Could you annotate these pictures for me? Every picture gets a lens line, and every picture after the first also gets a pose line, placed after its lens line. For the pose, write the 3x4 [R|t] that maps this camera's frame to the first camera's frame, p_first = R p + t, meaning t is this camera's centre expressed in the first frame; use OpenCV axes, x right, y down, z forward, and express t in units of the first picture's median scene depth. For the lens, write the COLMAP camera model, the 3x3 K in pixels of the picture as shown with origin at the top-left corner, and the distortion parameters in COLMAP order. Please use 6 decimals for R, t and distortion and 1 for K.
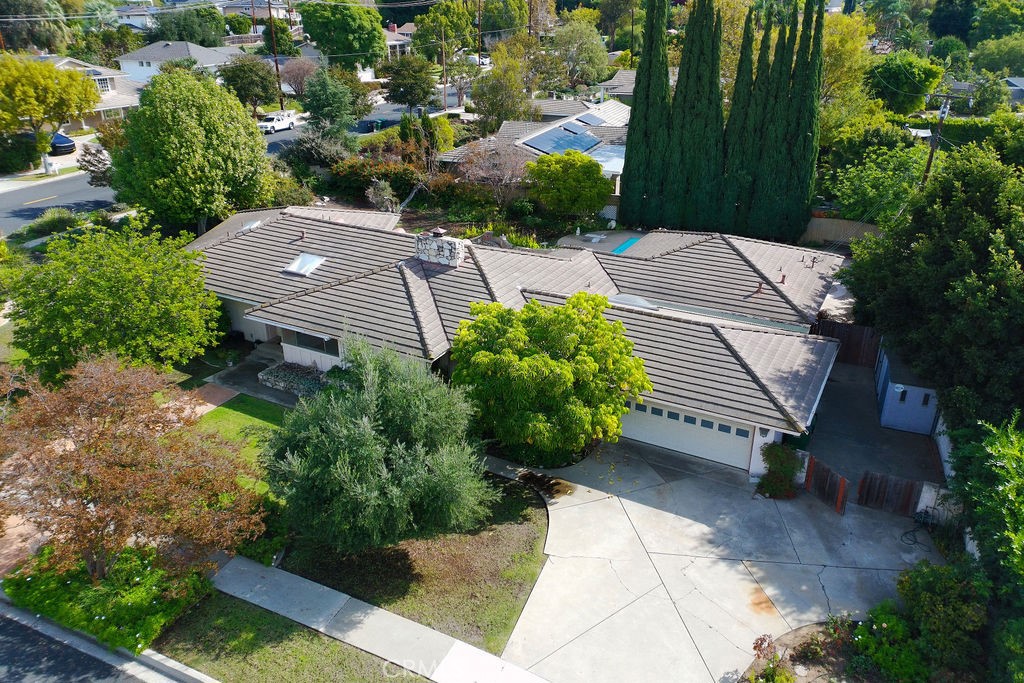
lens RADIAL K [[746.2, 0, 508.2], [0, 746.2, 342.7], [0, 0, 1]] dist [0.058947, -0.049433]
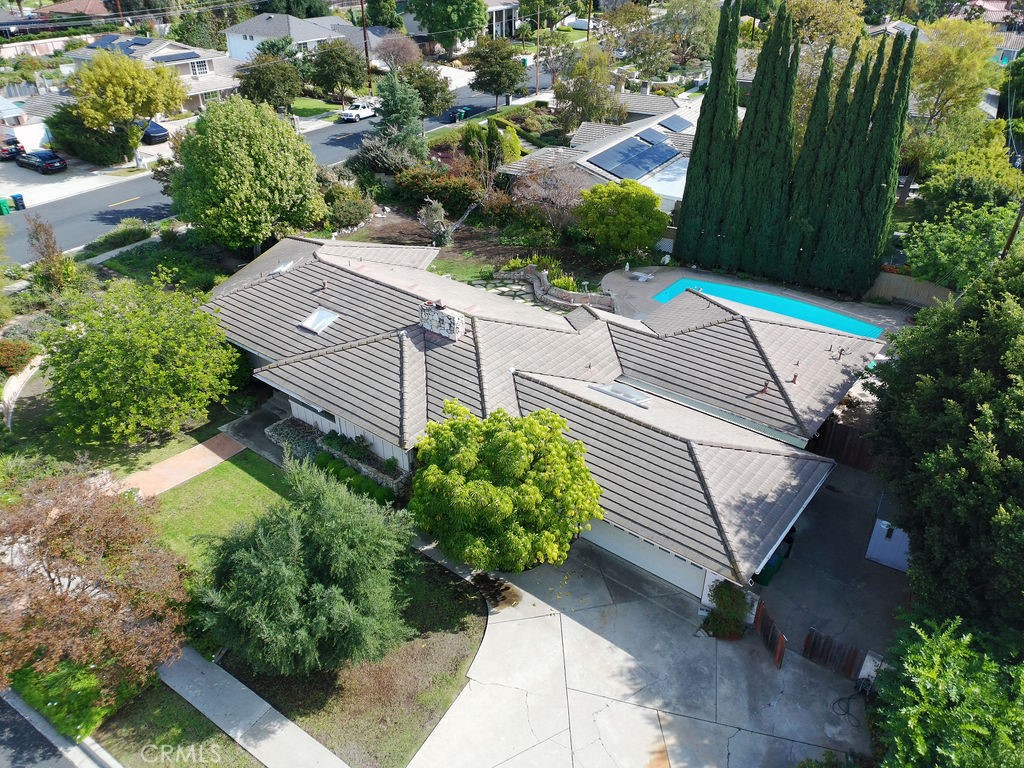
lens RADIAL K [[745.5, 0, 508.3], [0, 745.5, 379.8], [0, 0, 1]] dist [0.059365, -0.049198]
pose [[0.985954, 0.086205, -0.143052, 0.151159], [-0.069337, 0.990472, 0.118984, -0.176468], [0.151946, -0.107394, 0.982537, 0.016871]]
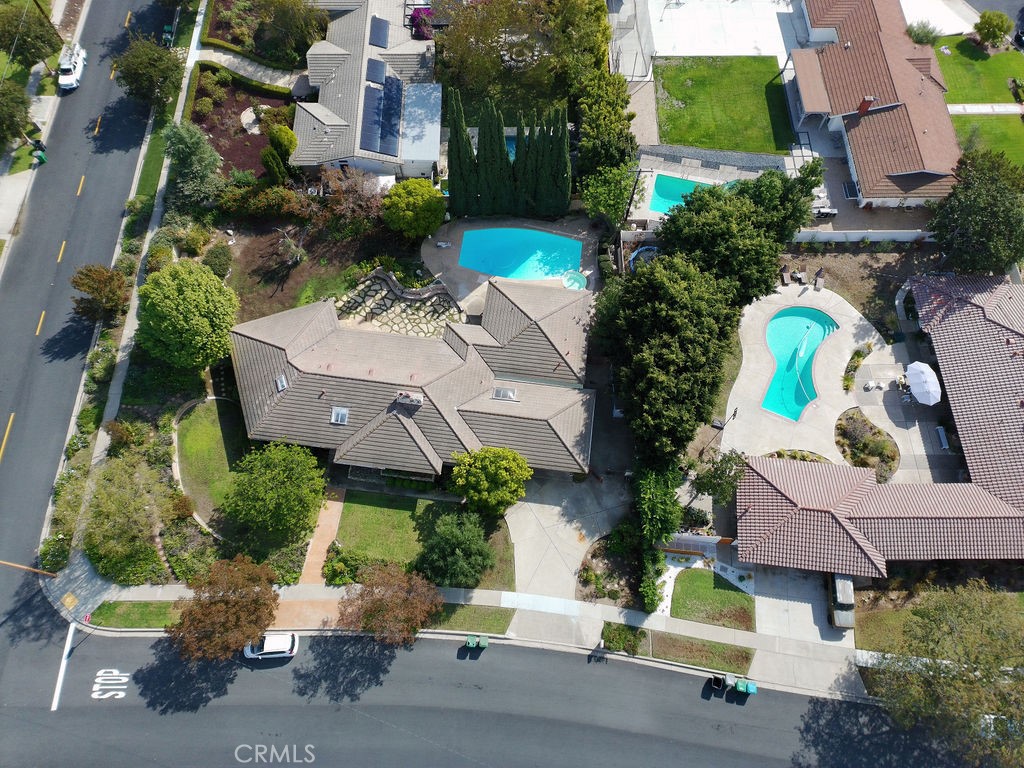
lens RADIAL K [[745.5, 0, 513.9], [0, 745.5, 389.0], [0, 0, 1]] dist [0.059365, -0.049198]
pose [[0.930196, -0.333471, 0.153405, -0.135698], [0.152386, 0.731038, 0.665103, -1.474044], [-0.333937, -0.595299, 0.730824, -0.556990]]
